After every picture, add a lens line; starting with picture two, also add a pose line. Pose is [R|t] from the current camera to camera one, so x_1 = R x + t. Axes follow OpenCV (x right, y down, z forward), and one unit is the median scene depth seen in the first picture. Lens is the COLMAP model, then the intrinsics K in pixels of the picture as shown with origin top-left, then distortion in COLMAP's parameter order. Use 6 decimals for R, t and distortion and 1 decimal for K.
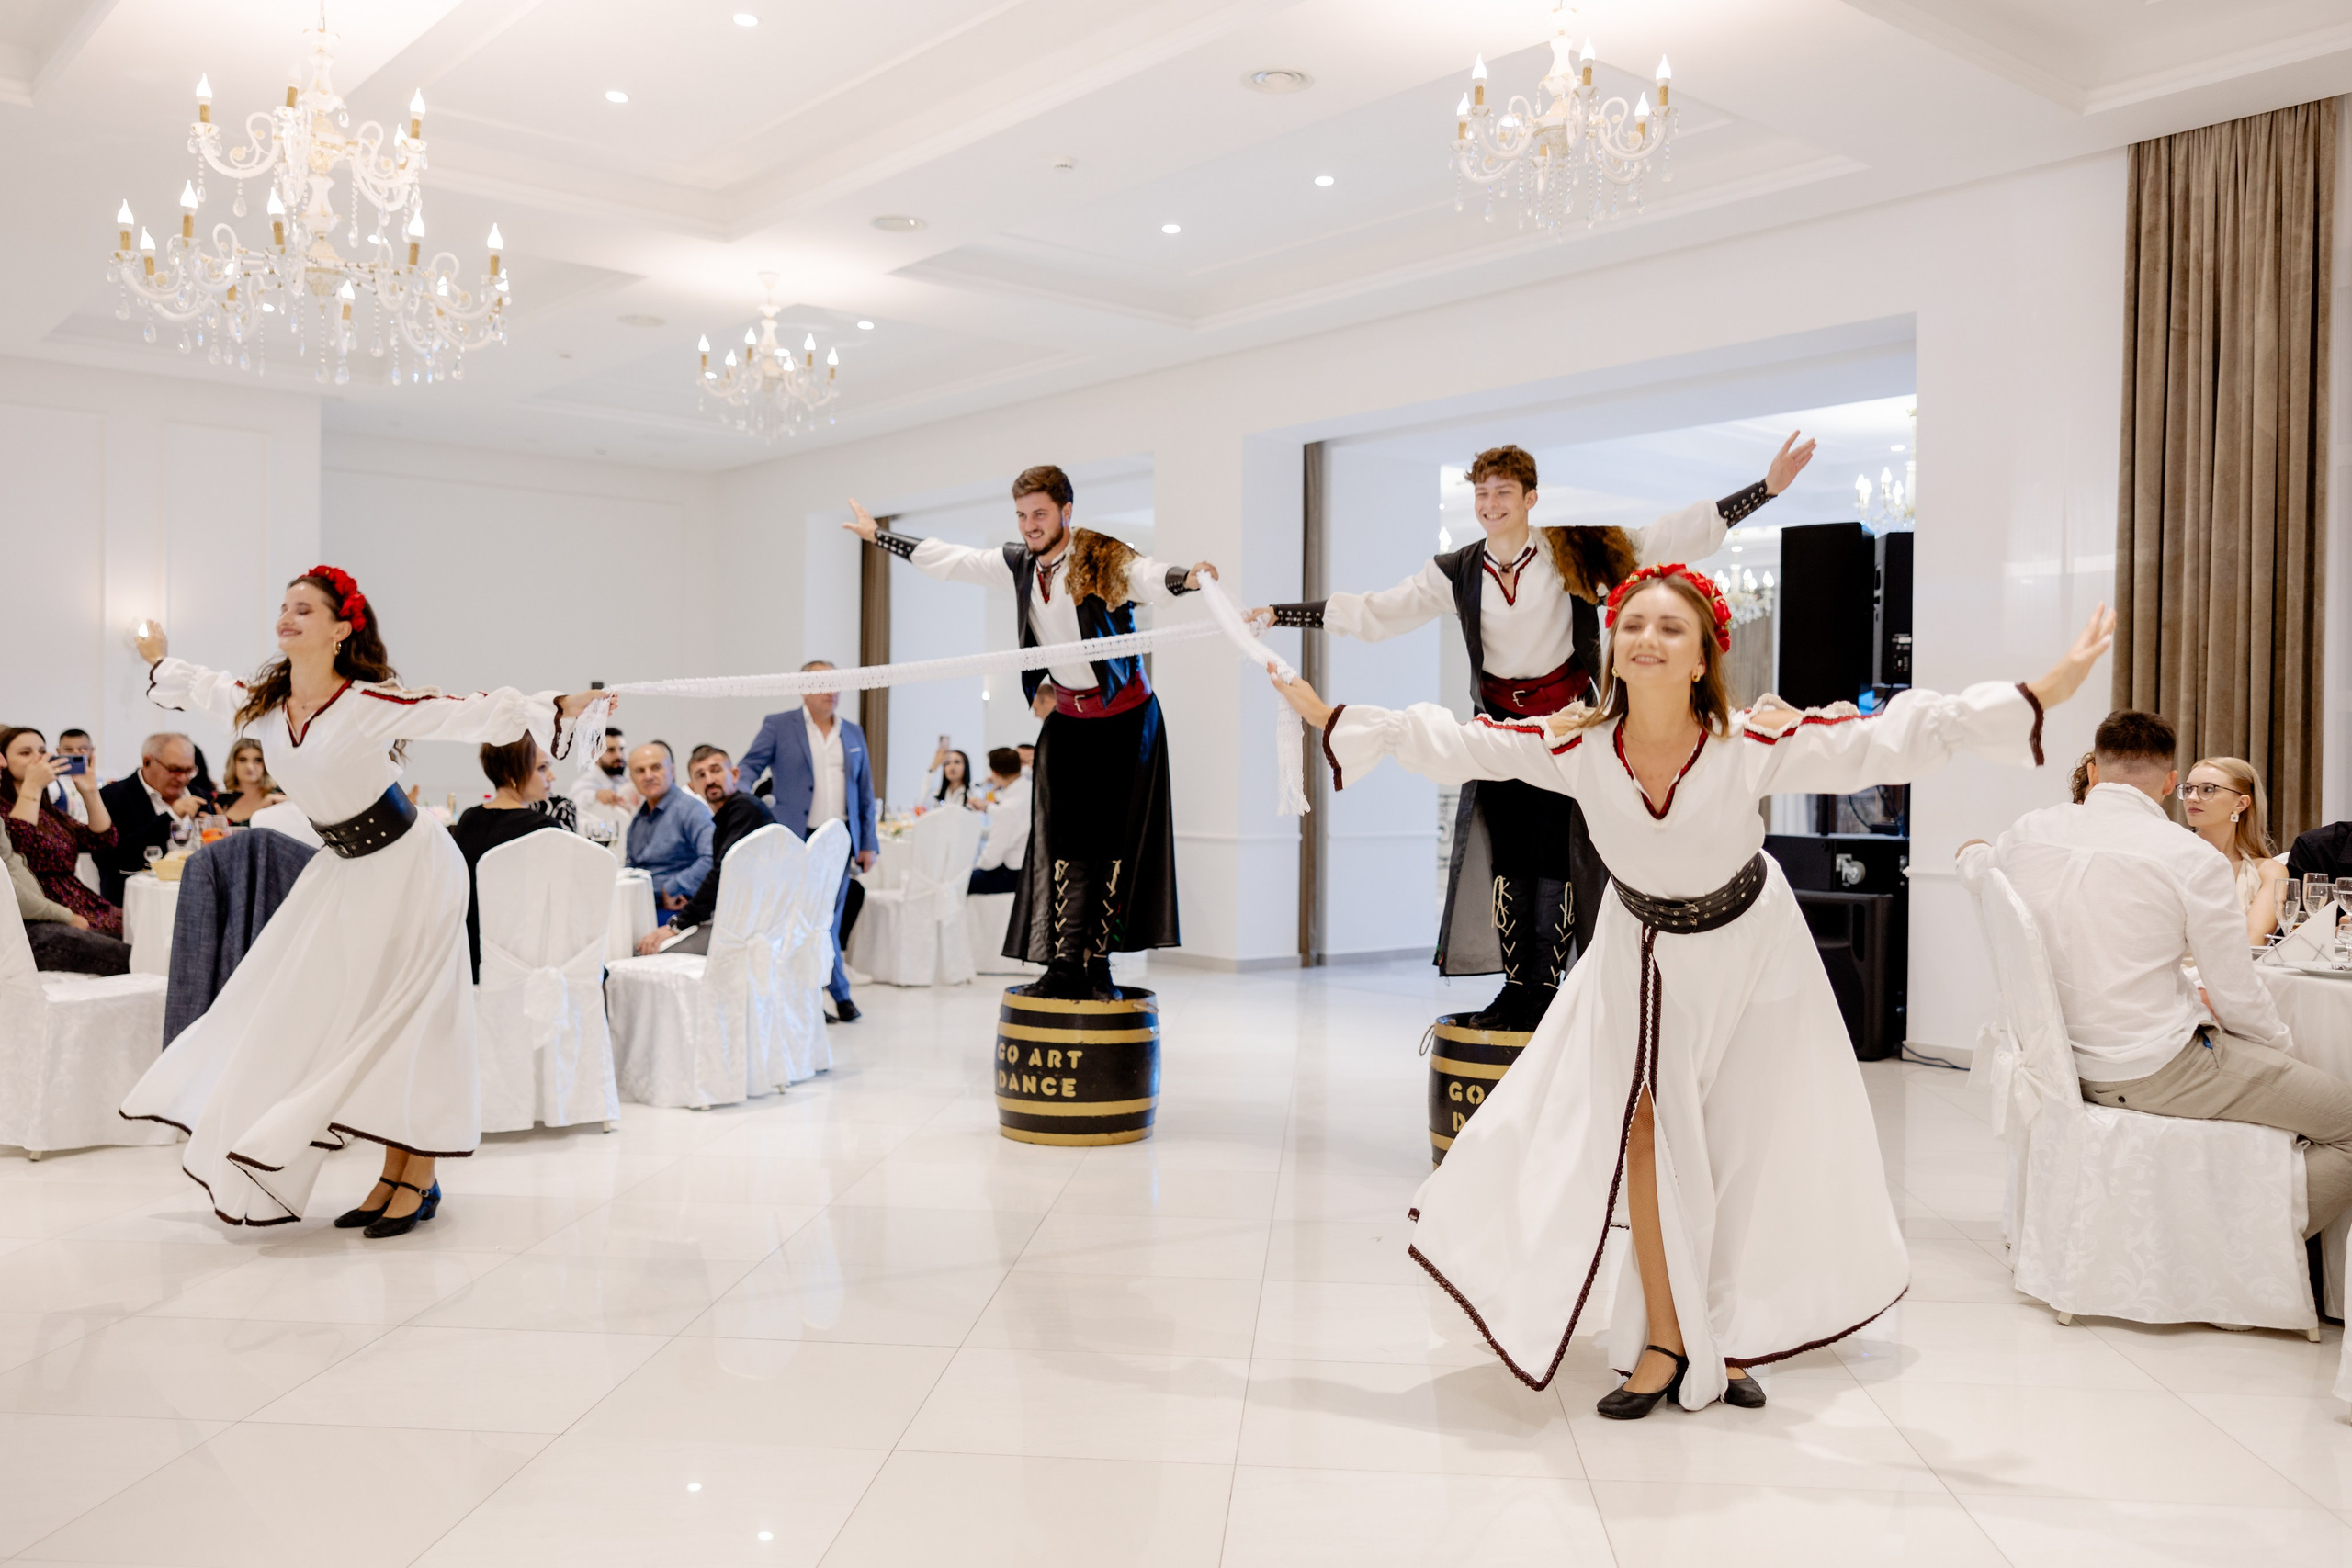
lens RADIAL K [[1982.8, 0, 1169.4], [0, 1982.8, 788.8], [0, 0, 1]] dist [-0.018705, 0.013899]
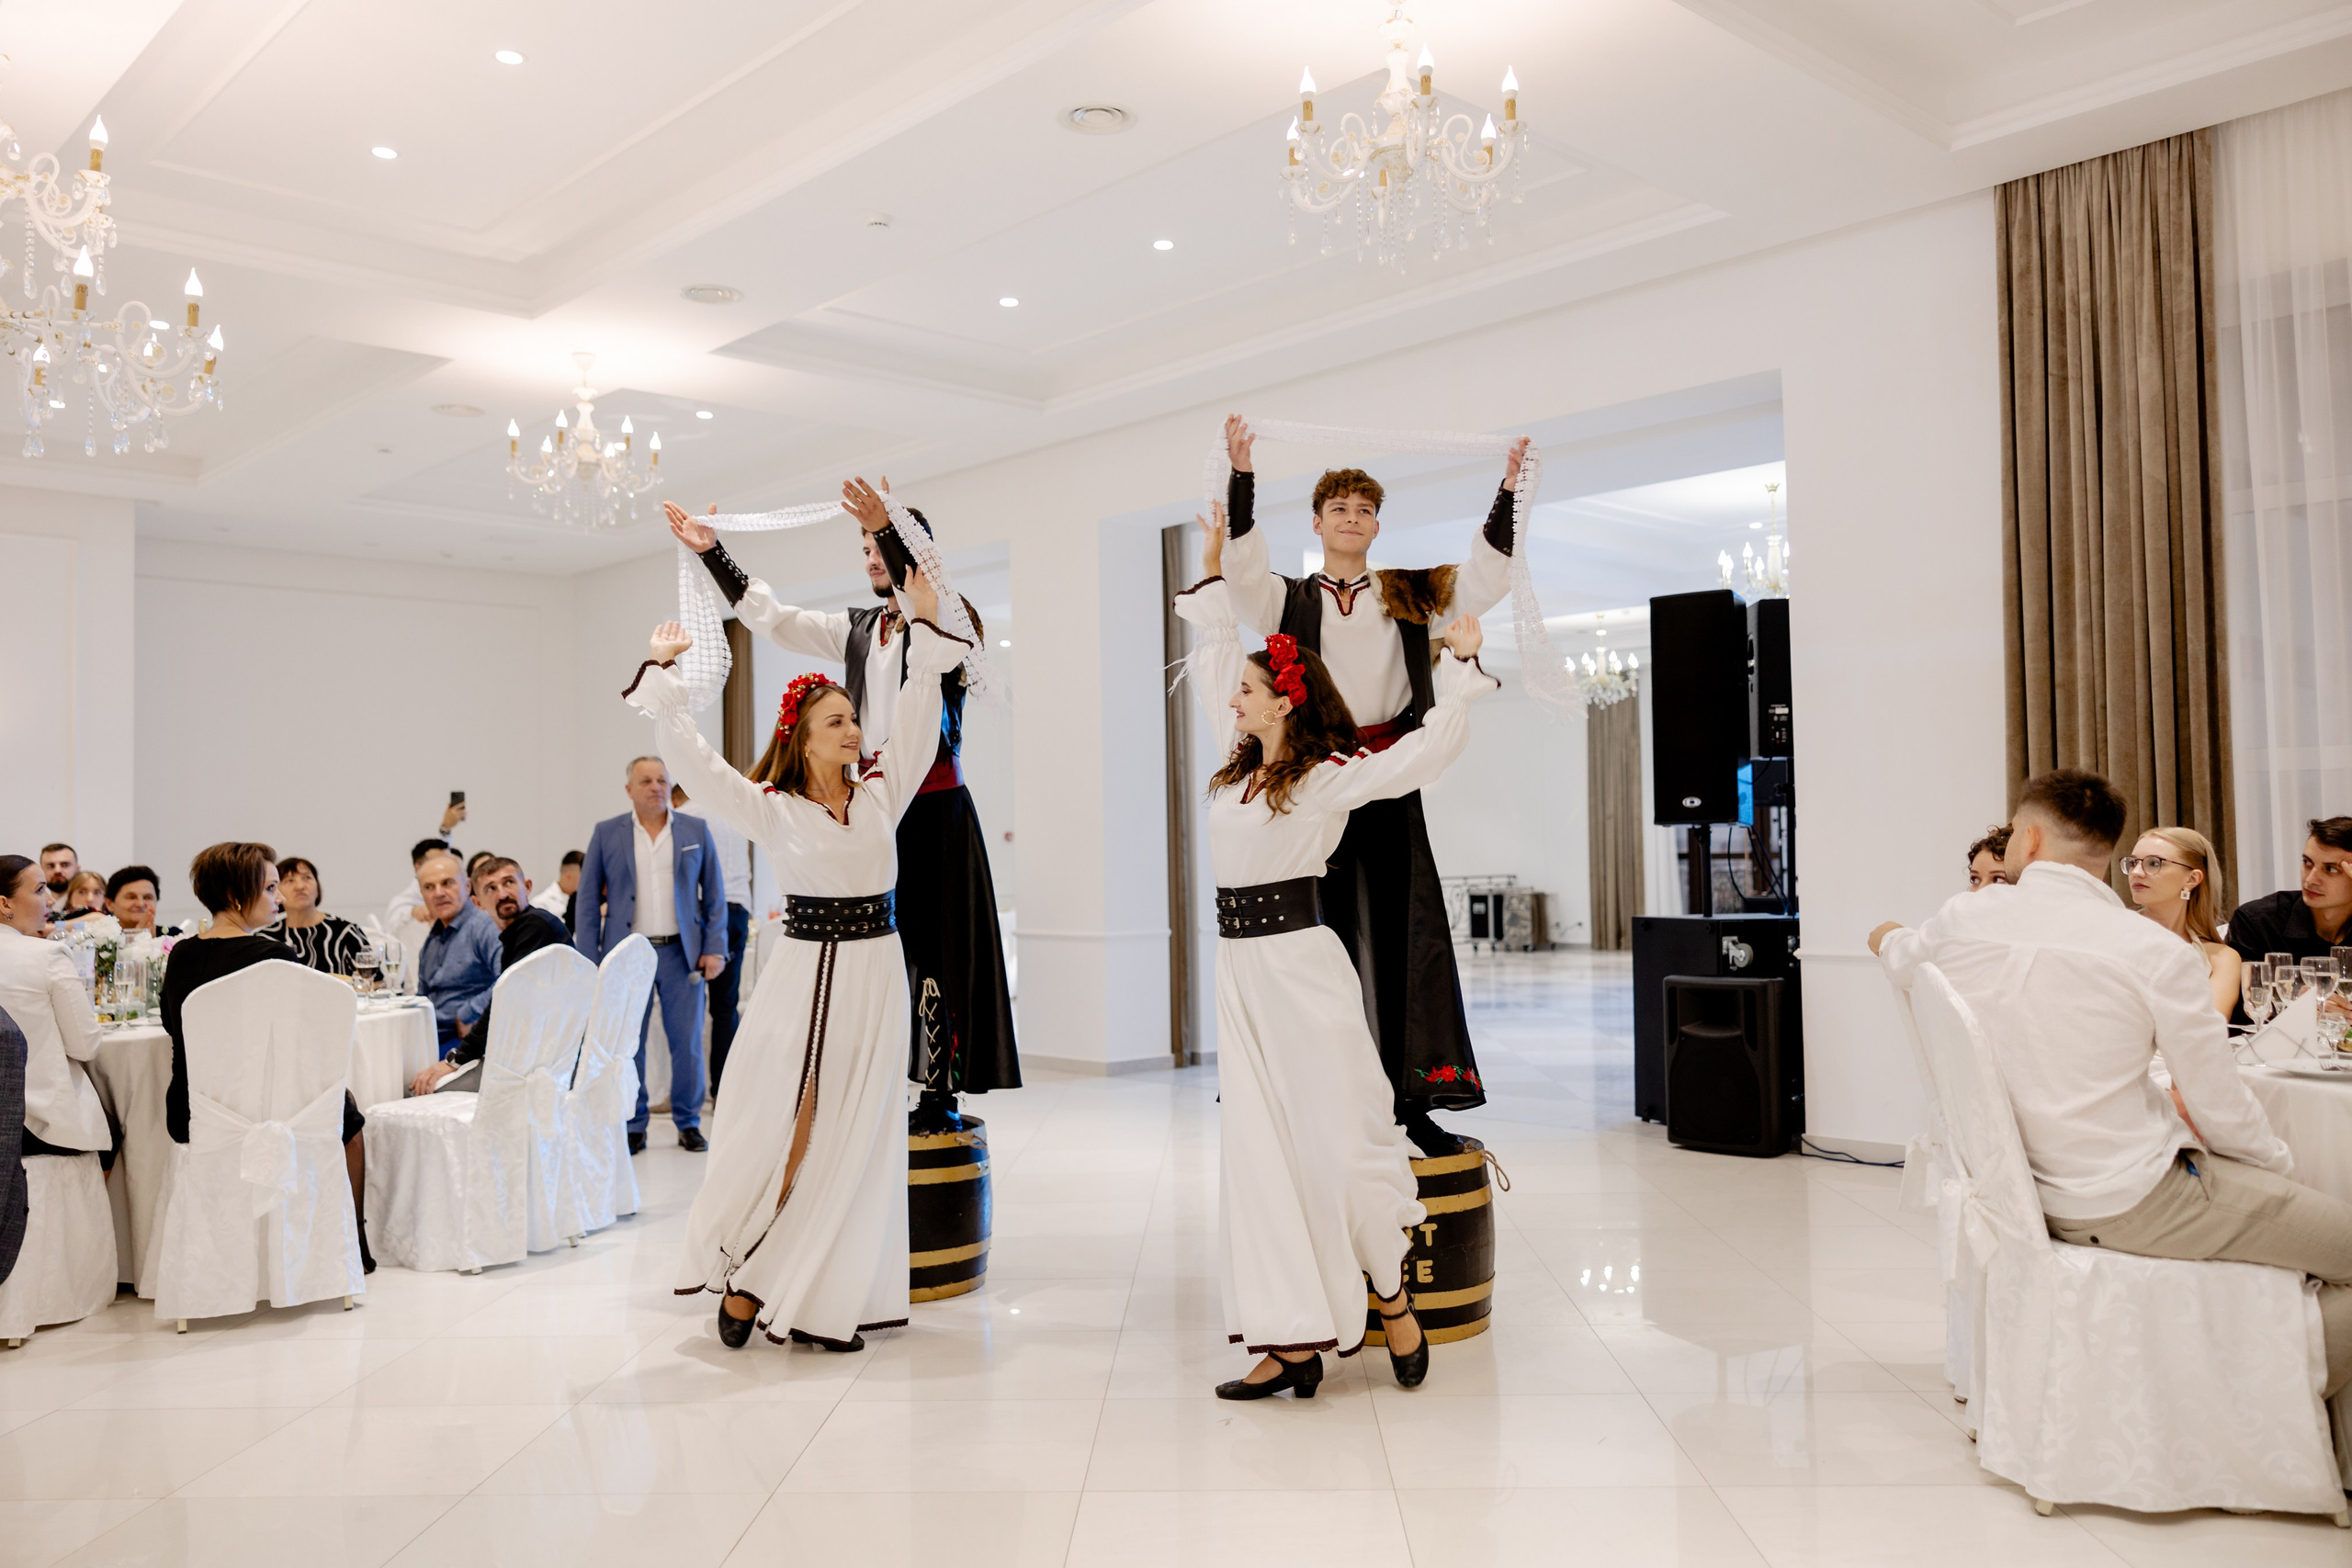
lens RADIAL K [[1918.2, 0, 1168.4], [0, 1918.2, 778.8], [0, 0, 1]] dist [-0.011285, 0.005007]
pose [[0.998141, -0.026285, 0.054979, 0.029227], [0.029132, 0.998241, -0.051634, -0.003671], [-0.053526, 0.053140, 0.997152, 0.118077]]
